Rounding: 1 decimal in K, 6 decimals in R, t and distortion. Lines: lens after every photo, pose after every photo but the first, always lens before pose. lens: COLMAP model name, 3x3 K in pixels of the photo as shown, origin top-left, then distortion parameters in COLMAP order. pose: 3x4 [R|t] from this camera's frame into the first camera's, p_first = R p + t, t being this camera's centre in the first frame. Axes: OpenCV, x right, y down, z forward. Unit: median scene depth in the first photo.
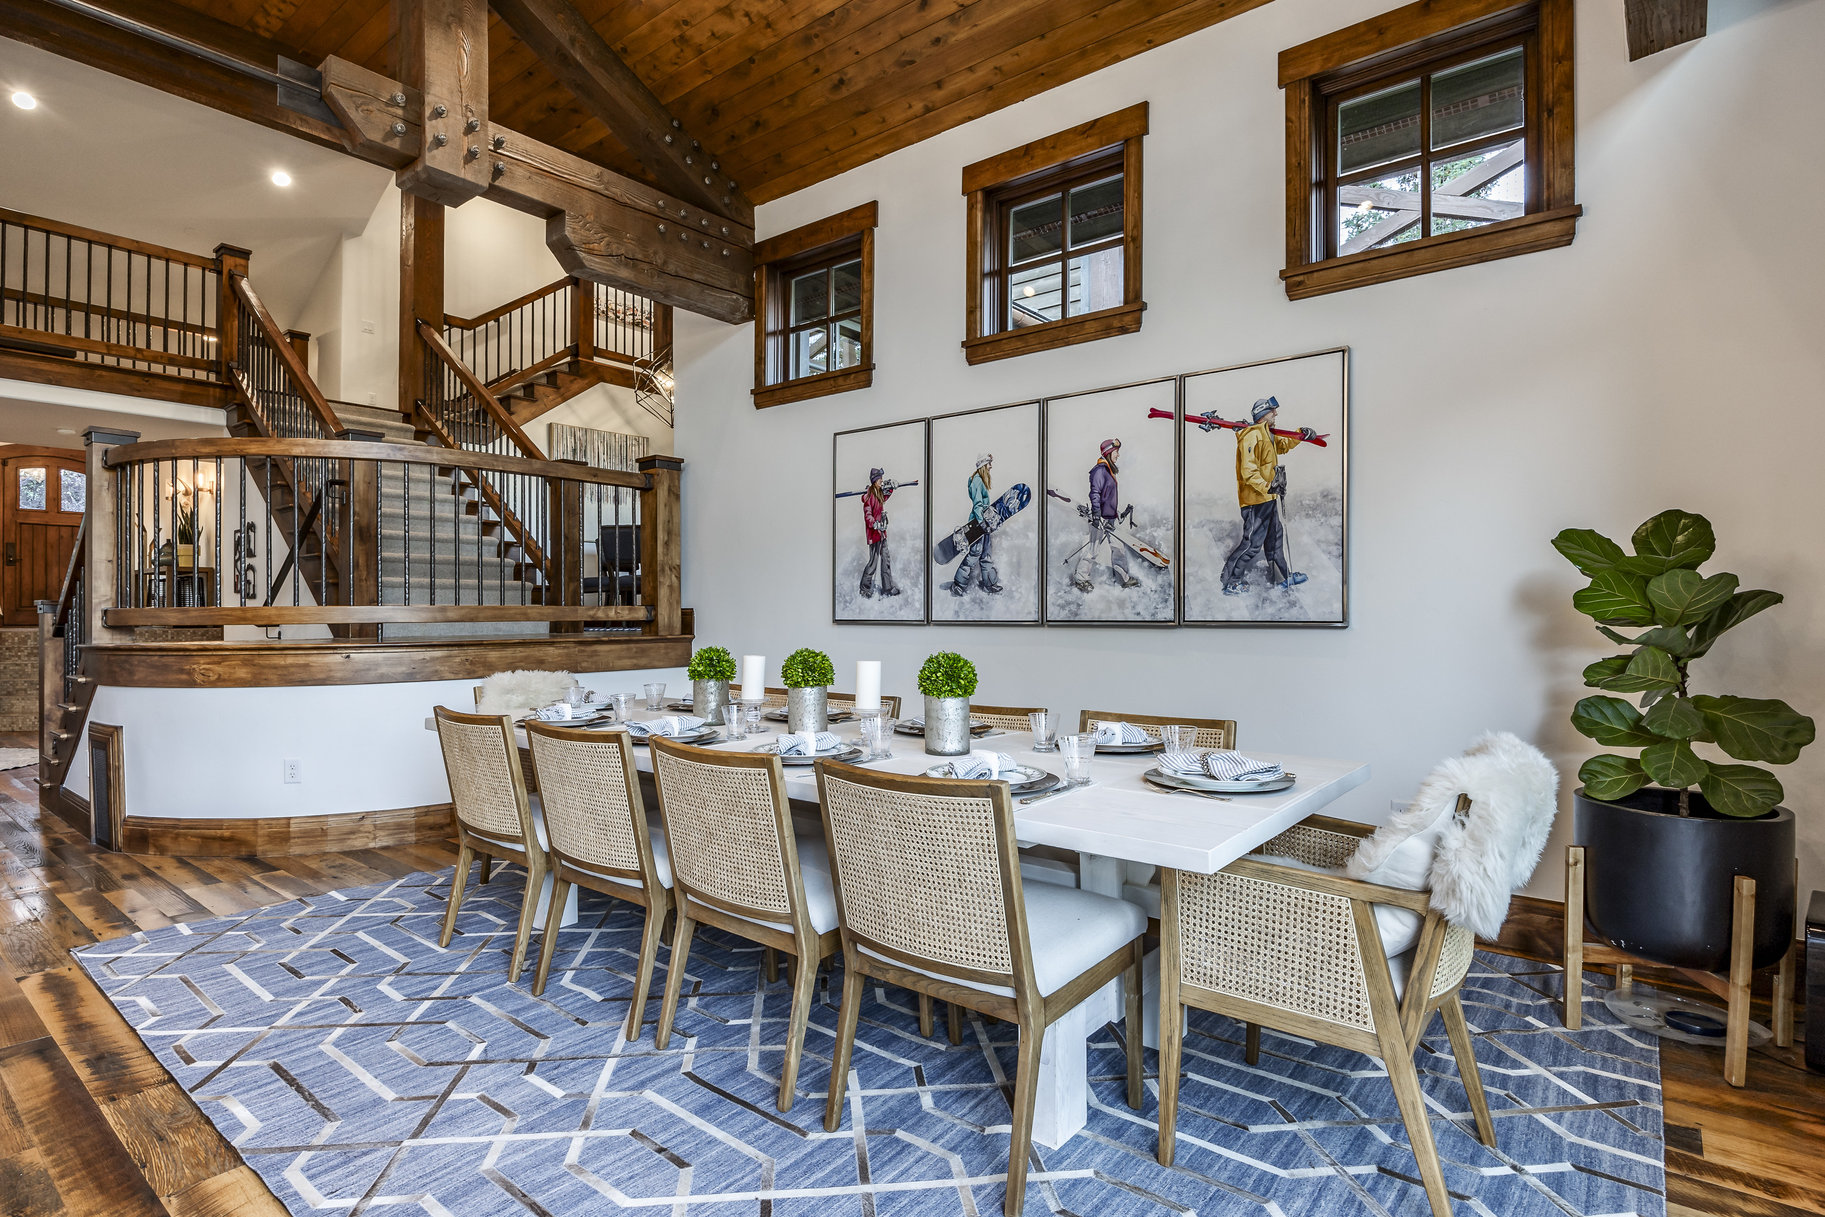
lens RADIAL K [[871.1, 0, 925.4], [0, 871.1, 608.3], [0, 0, 1]] dist [-0.008980, -0.000557]
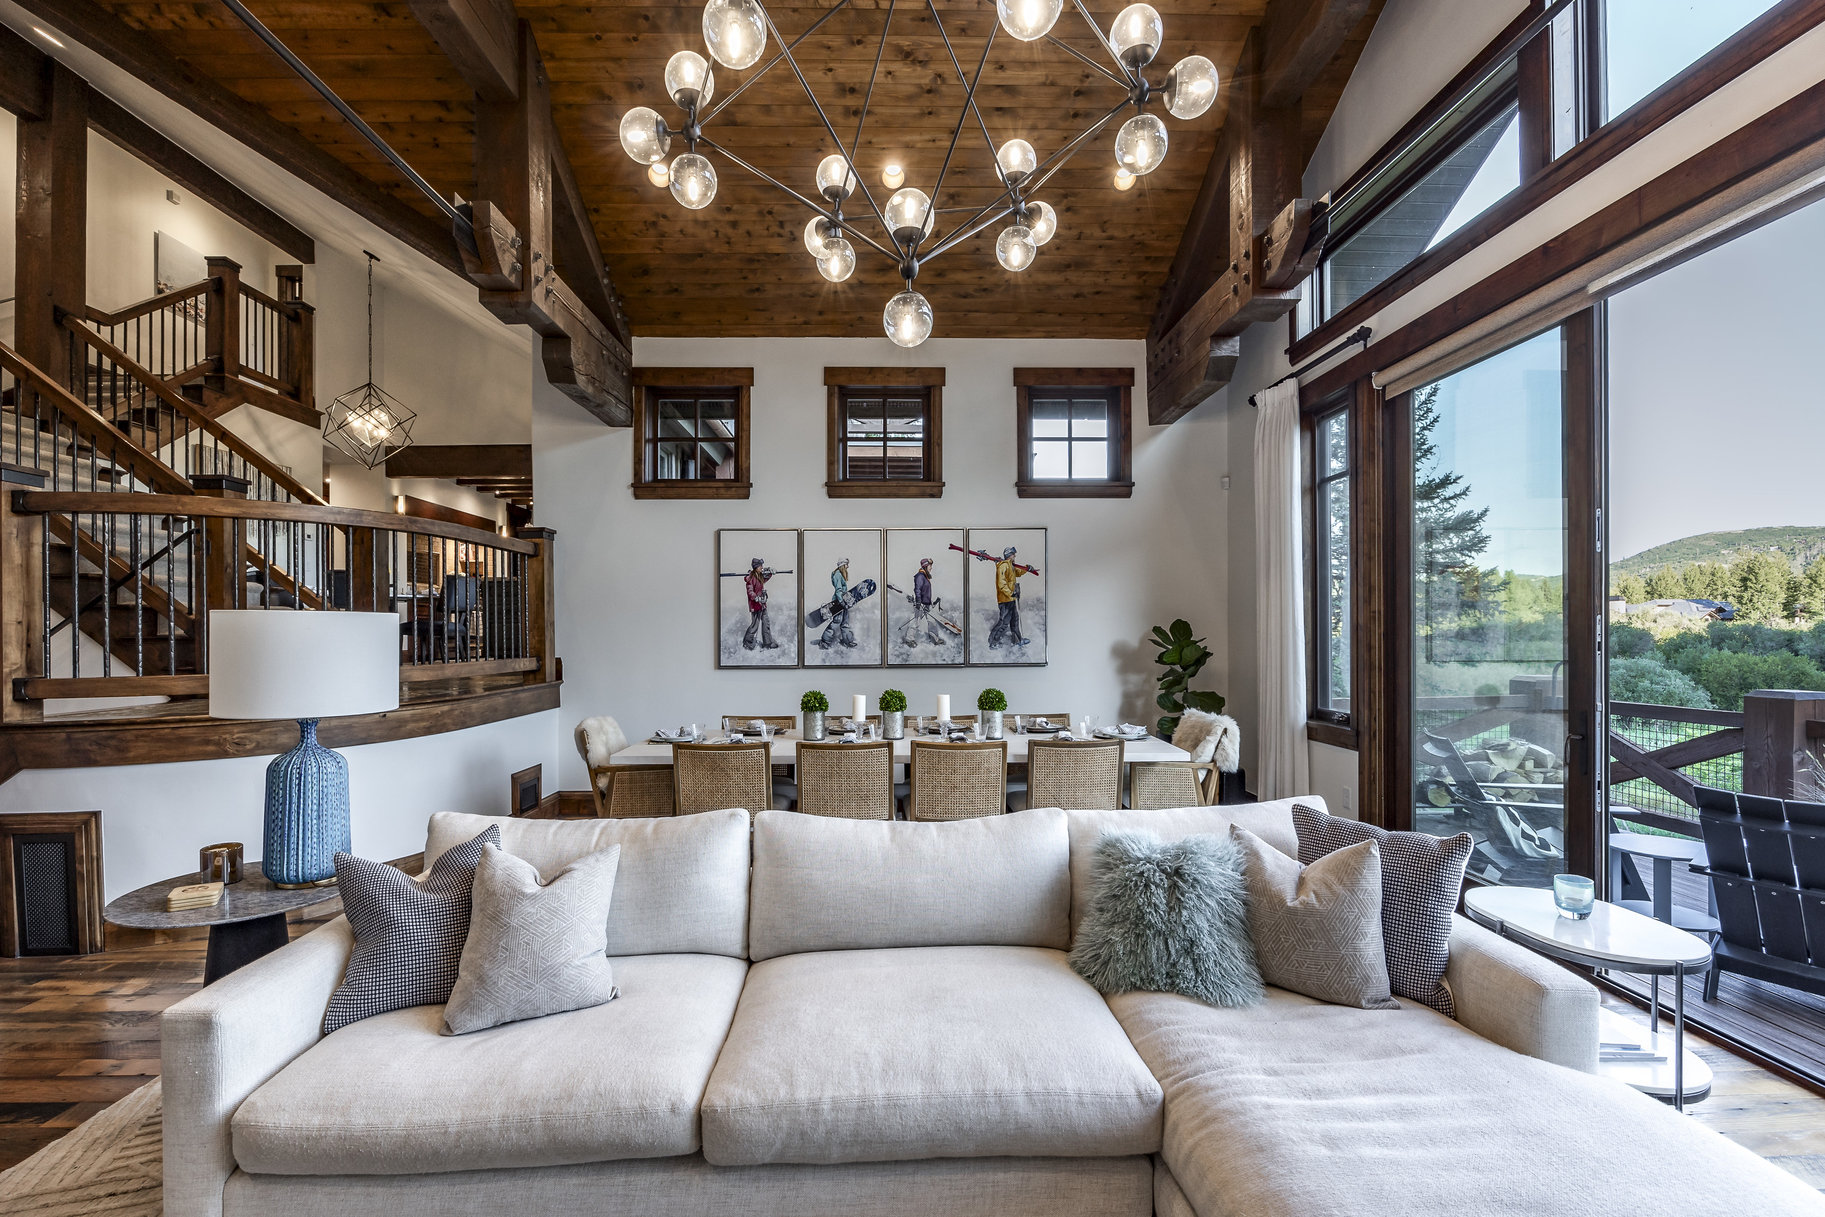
lens RADIAL K [[798.0, 0, 898.1], [0, 798.0, 626.6], [0, 0, 1]] dist [-0.005277, -0.000274]
pose [[0.757015, 0.004786, 0.653380, -0.806596], [-0.001404, 0.999983, -0.005697, -0.047382], [-0.653396, 0.003395, 0.757009, -0.146310]]
